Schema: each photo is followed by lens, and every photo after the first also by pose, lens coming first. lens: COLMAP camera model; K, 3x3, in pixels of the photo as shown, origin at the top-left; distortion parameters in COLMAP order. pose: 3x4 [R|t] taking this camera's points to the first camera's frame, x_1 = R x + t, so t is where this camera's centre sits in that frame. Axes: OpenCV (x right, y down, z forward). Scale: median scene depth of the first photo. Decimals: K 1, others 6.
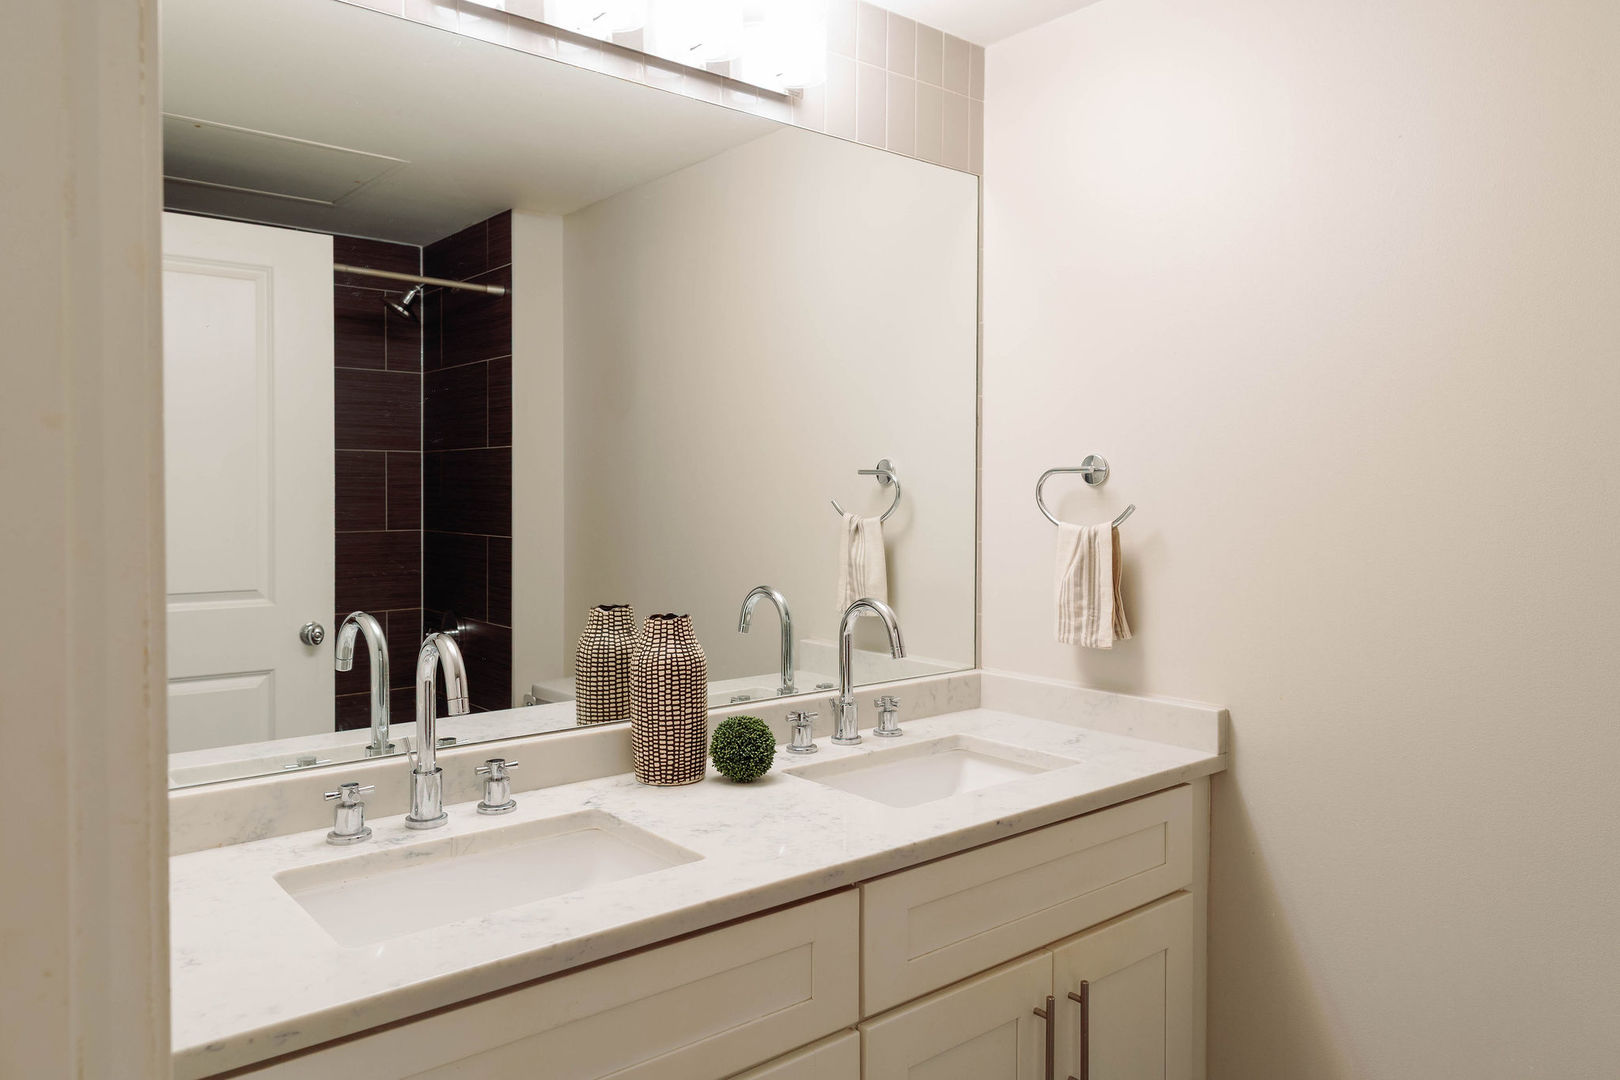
lens RADIAL K [[1126.8, 0, 840.9], [0, 1126.8, 515.6], [0, 0, 1]] dist [-0.006982, 0.004163]
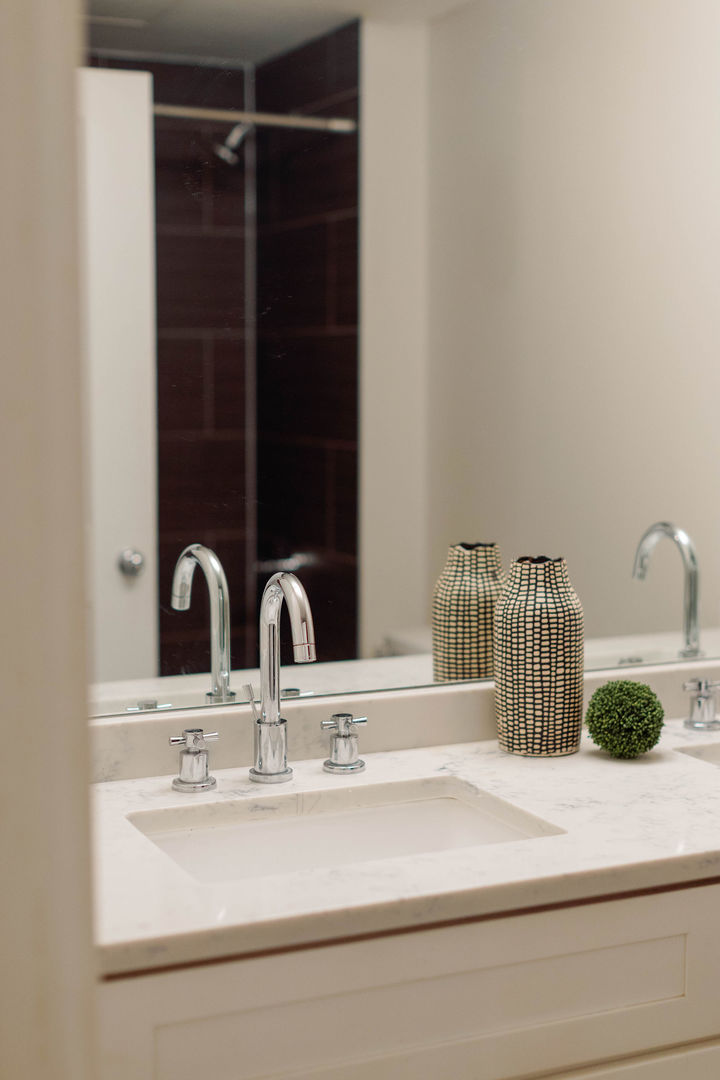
lens RADIAL K [[1594.0, 0, 360.0], [0, 1594.0, 567.7], [0, 0, 1]] dist [0.013448, -0.023990]
pose [[0.959802, 0.029611, -0.279112, 0.053015], [-0.001242, 0.994858, 0.101274, -0.025764], [0.280675, -0.096856, 0.954903, -0.182568]]
